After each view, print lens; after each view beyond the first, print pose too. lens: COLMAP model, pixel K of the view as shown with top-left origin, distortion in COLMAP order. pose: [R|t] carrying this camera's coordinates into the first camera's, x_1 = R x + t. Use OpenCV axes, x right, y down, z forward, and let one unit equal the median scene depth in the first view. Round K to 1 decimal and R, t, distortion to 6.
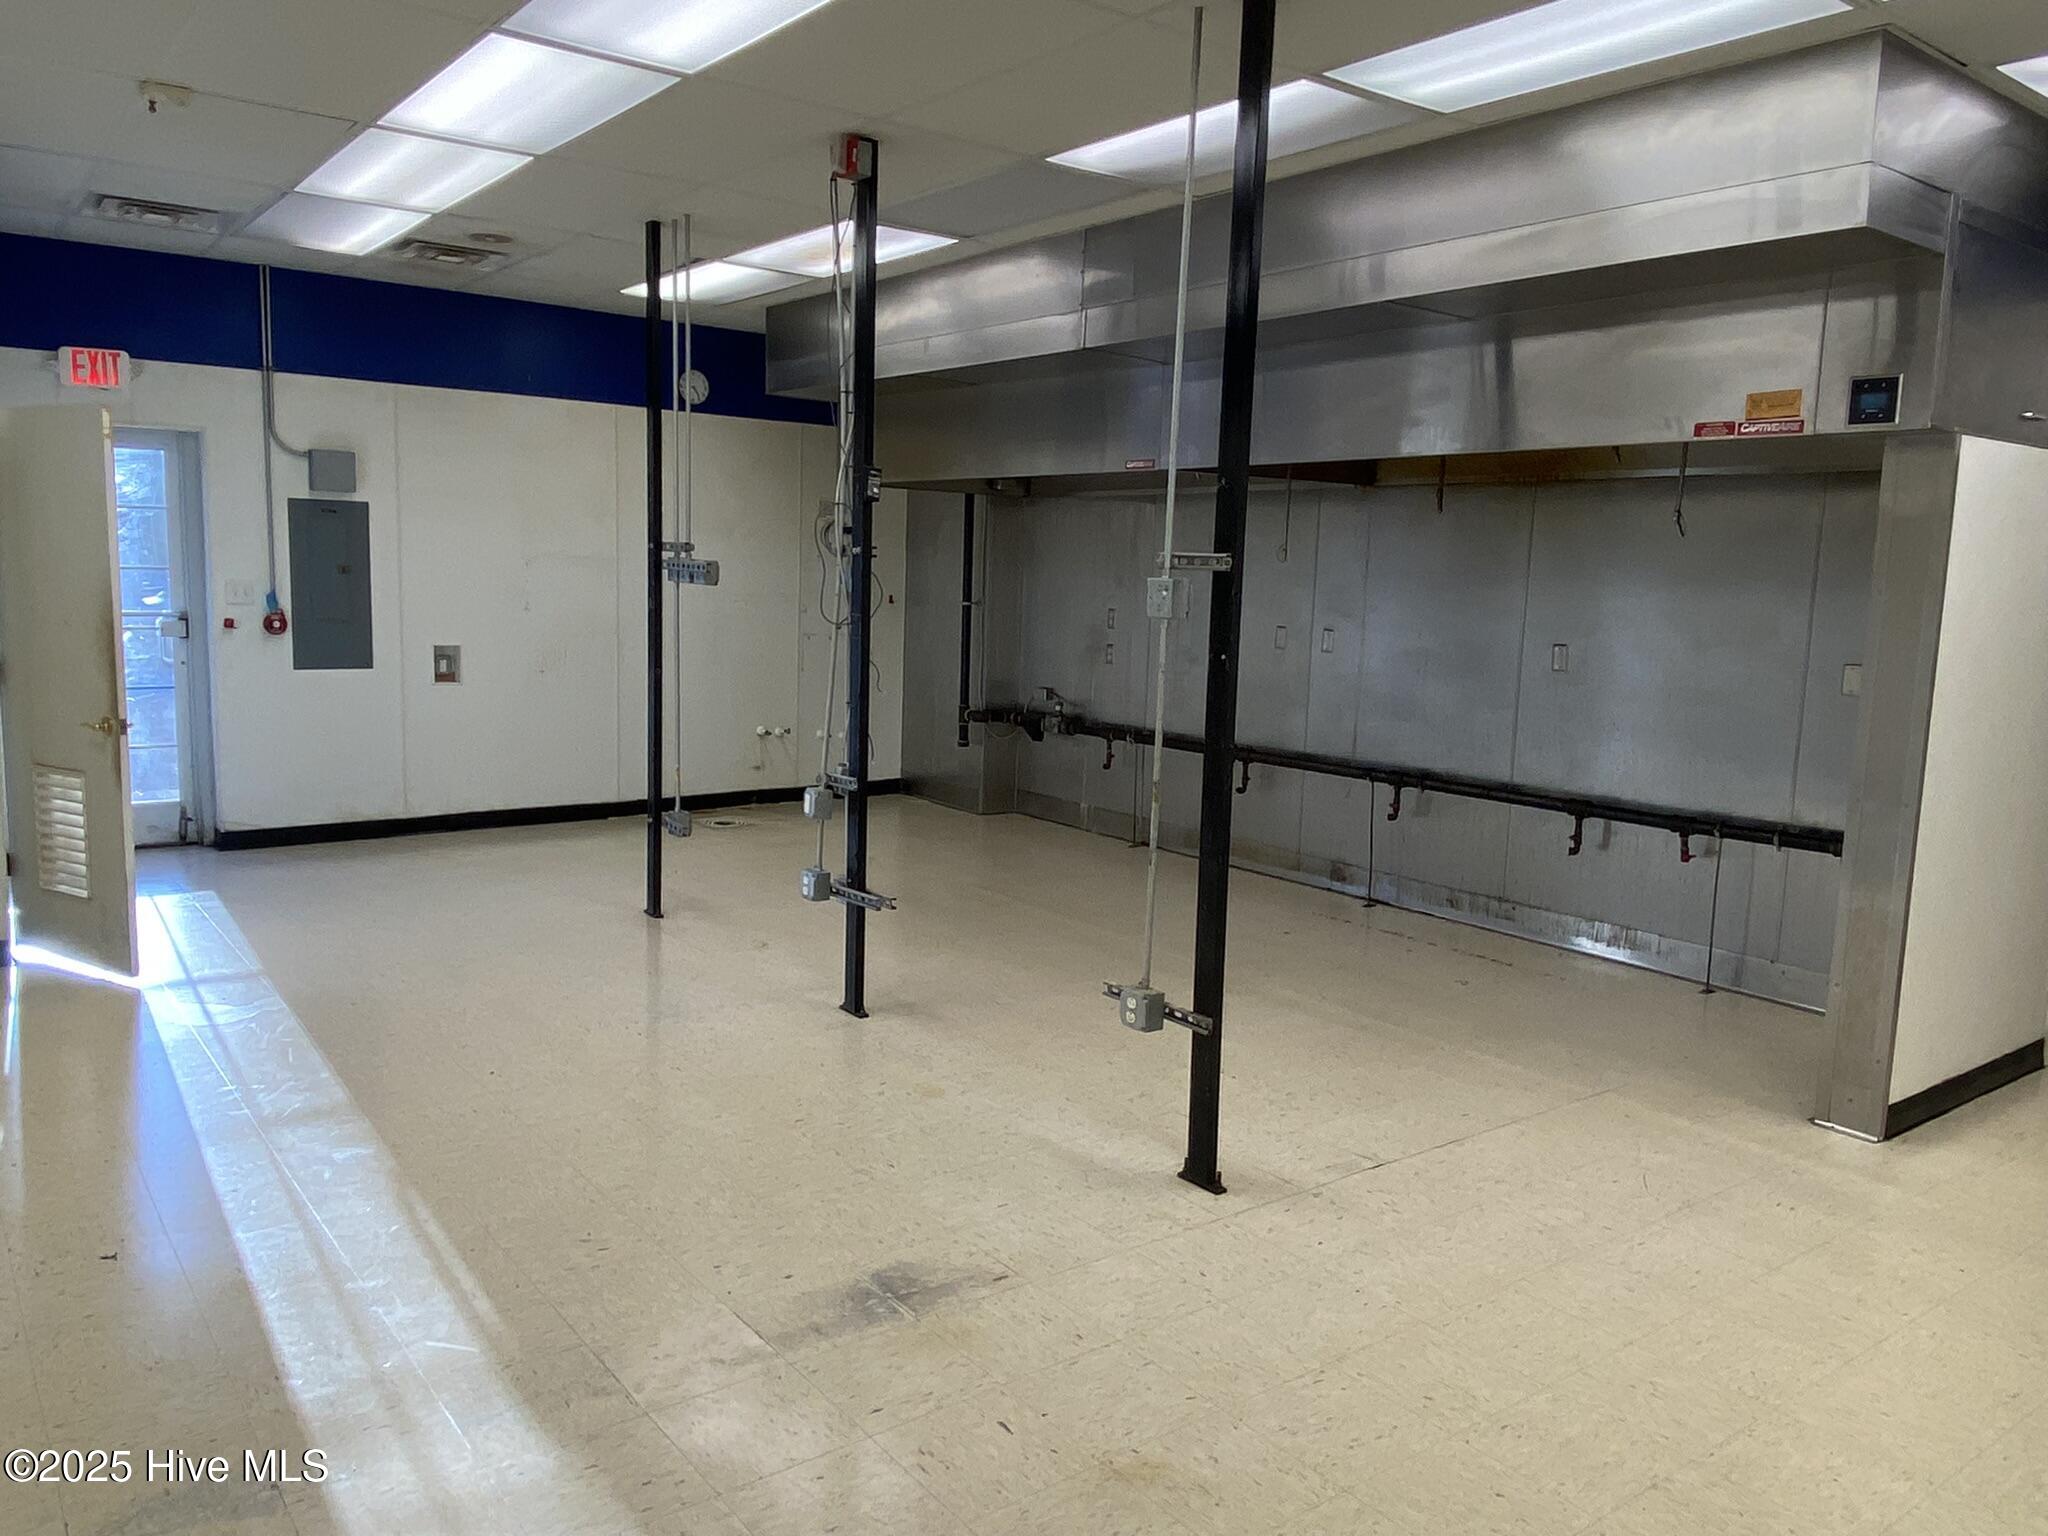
lens RADIAL K [[1483.9, 0, 1014.5], [0, 1483.9, 759.0], [0, 0, 1]] dist [0.026937, -0.009351]
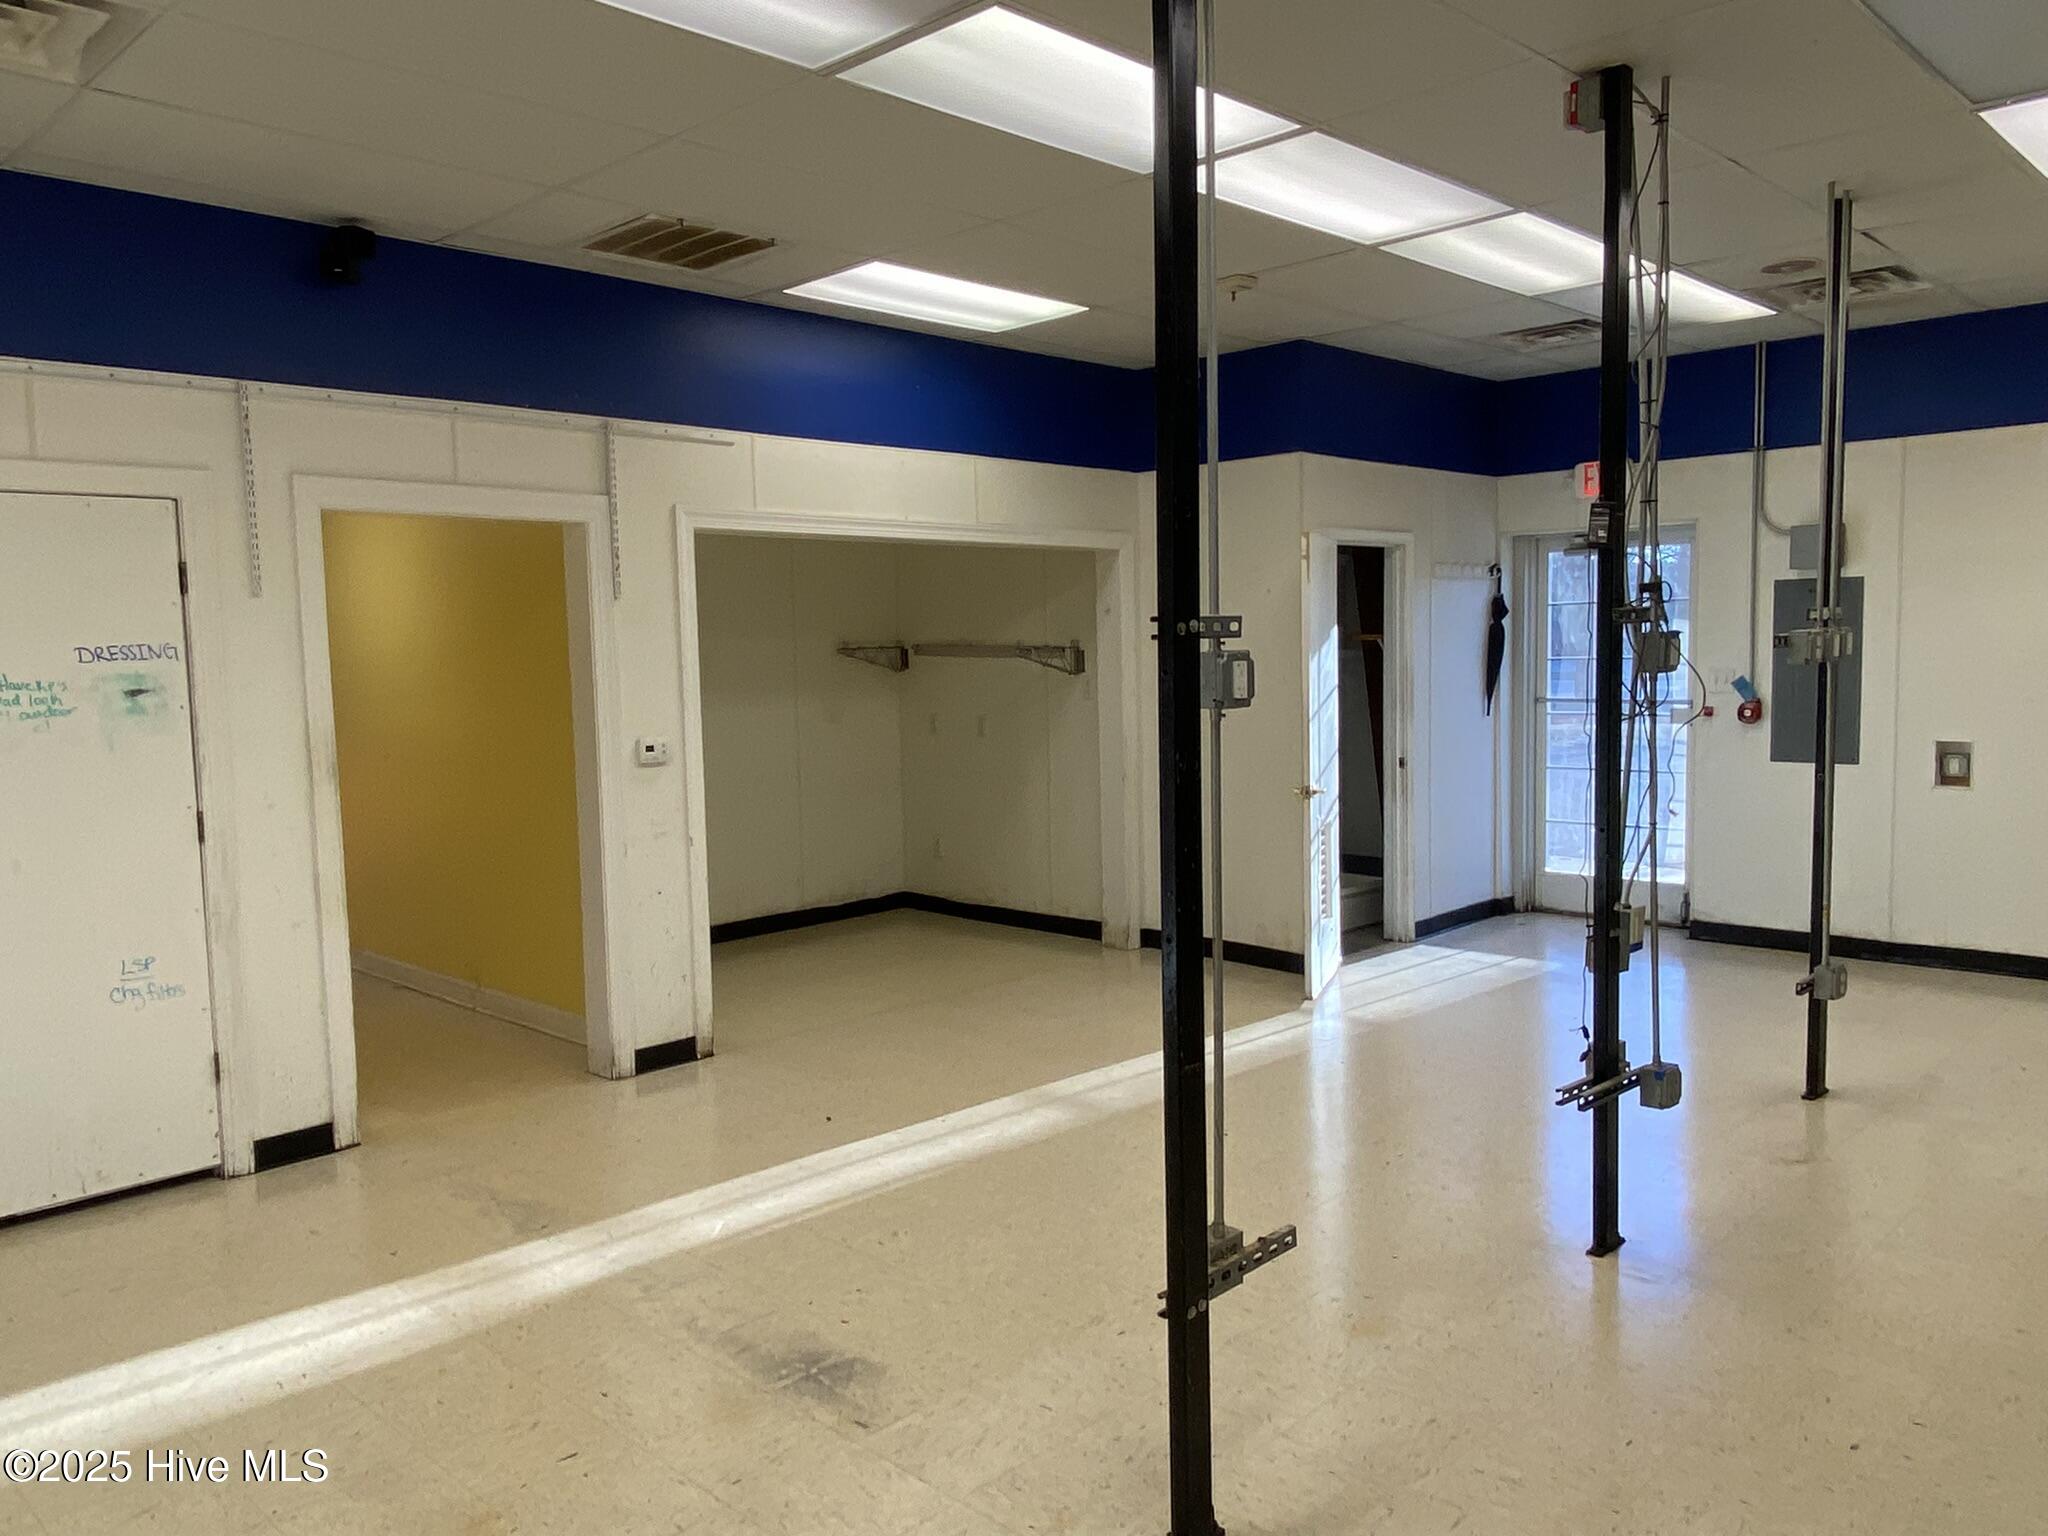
lens RADIAL K [[1483.9, 0, 1015.8], [0, 1483.9, 768.7], [0, 0, 1]] dist [0.026937, -0.009351]
pose [[0.151747, 0.050915, -0.987107, 0.395429], [-0.104751, 0.993877, 0.035161, -0.040656], [0.982853, 0.098064, 0.156151, 0.408152]]
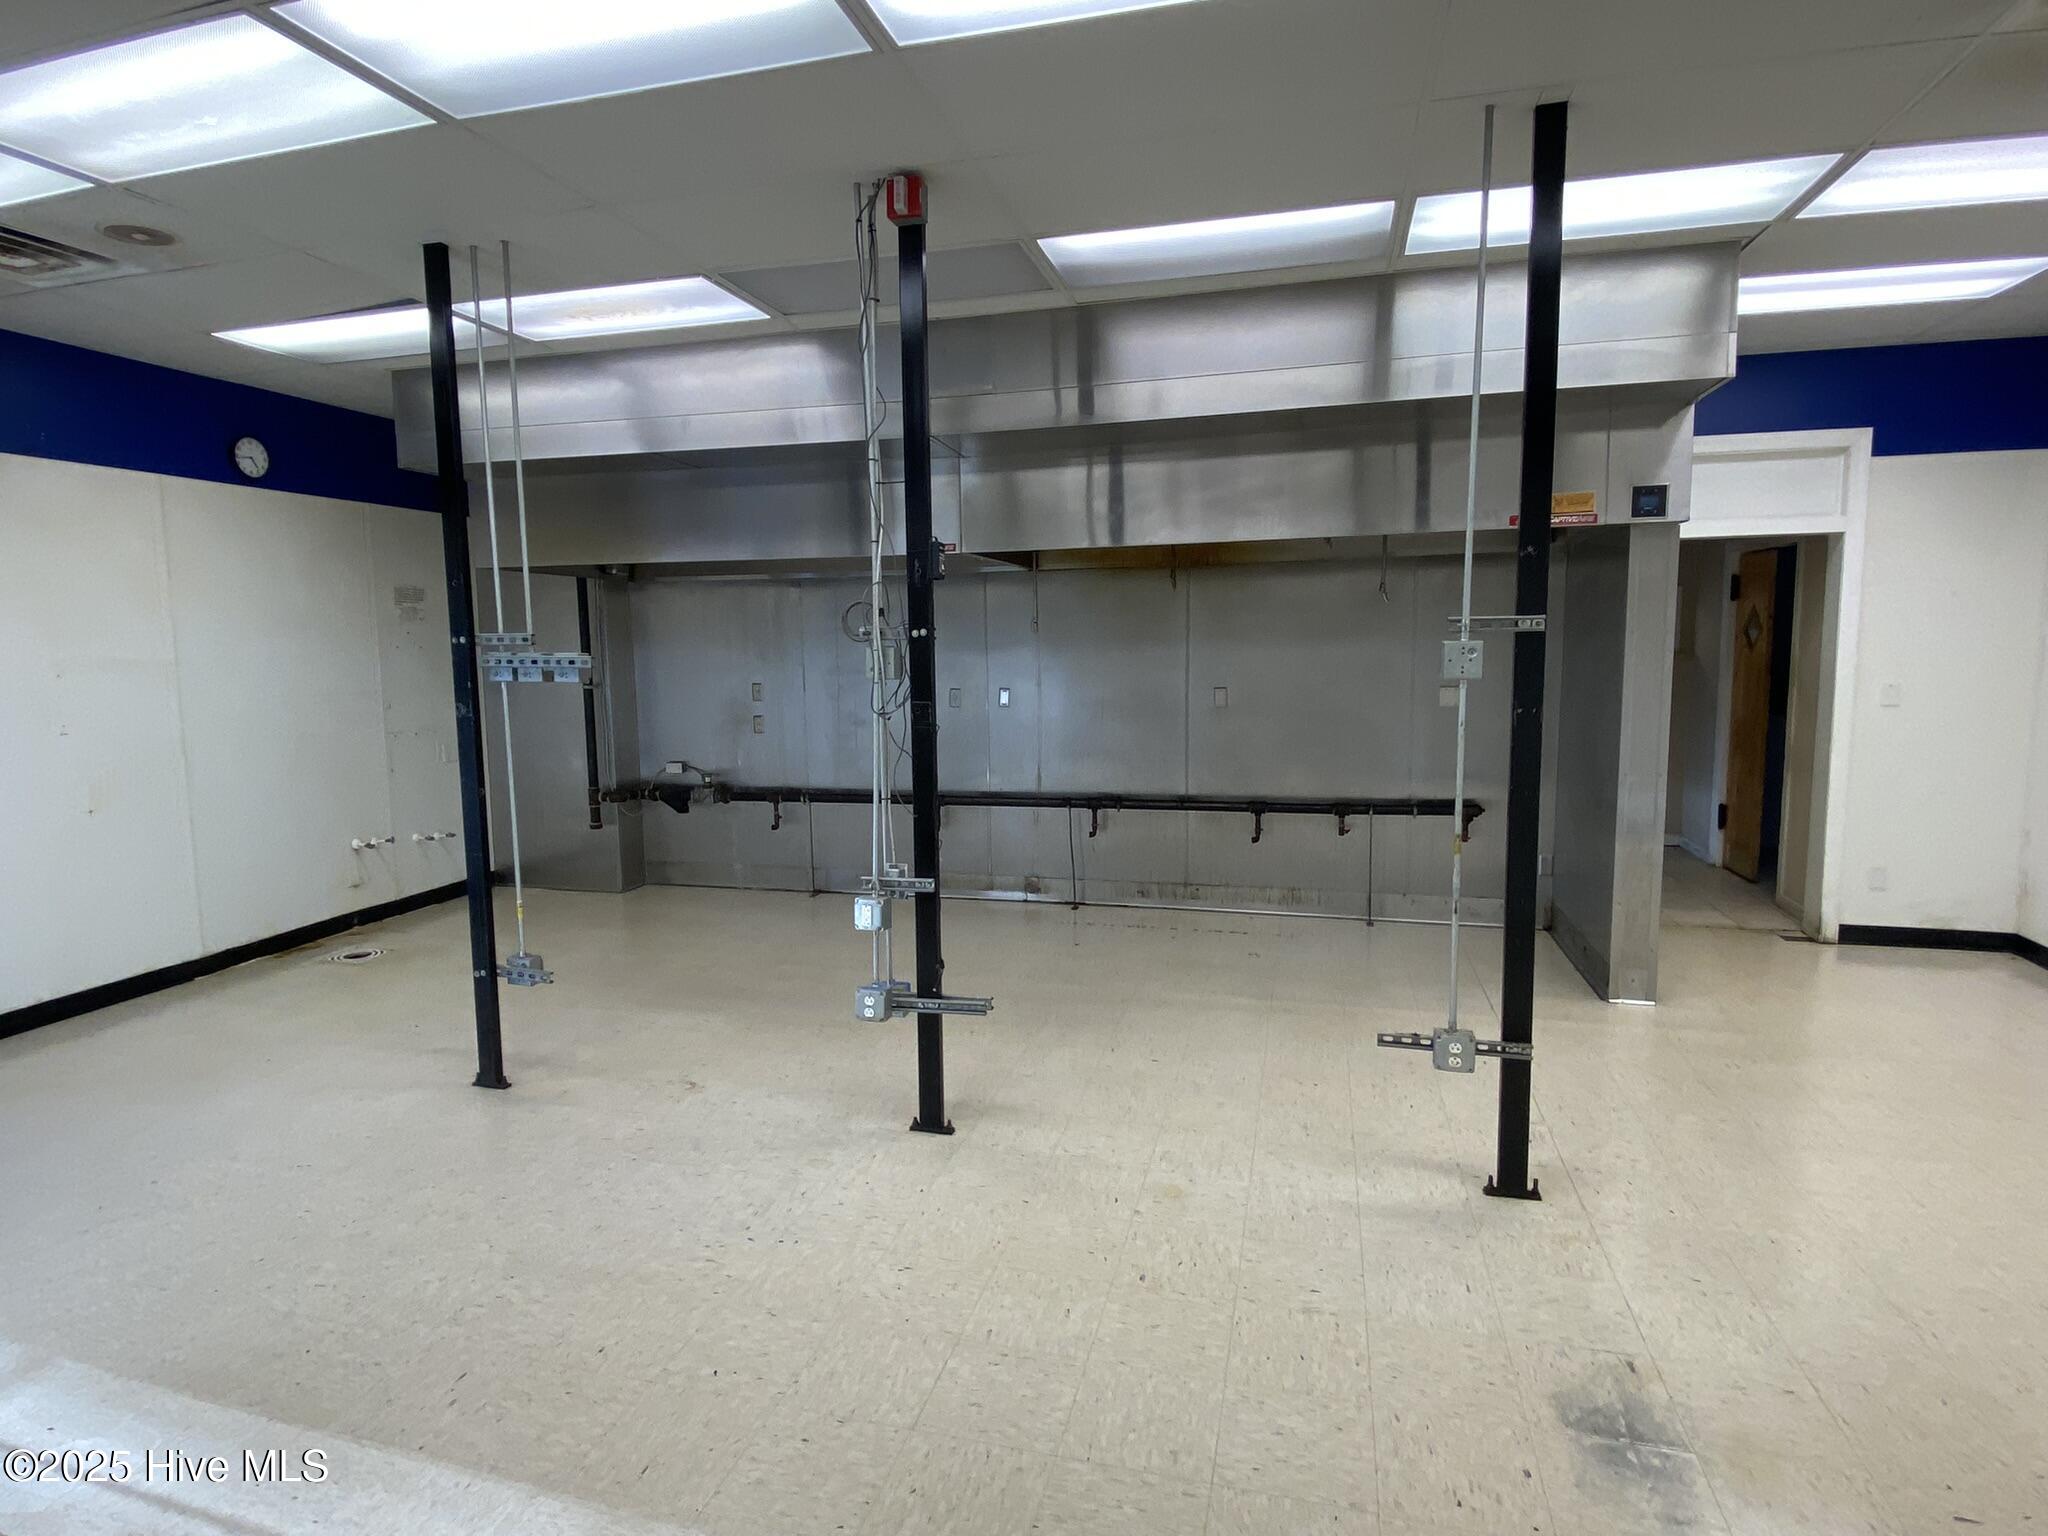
lens RADIAL K [[1097.1, 0, 1009.0], [0, 1097.1, 761.0], [0, 0, 1]] dist [0.005746, -0.010916]
pose [[0.794280, -0.108319, 0.597818, -0.320381], [0.117905, 0.992753, 0.023225, -0.048035], [-0.596002, 0.052038, 0.801295, 0.290677]]
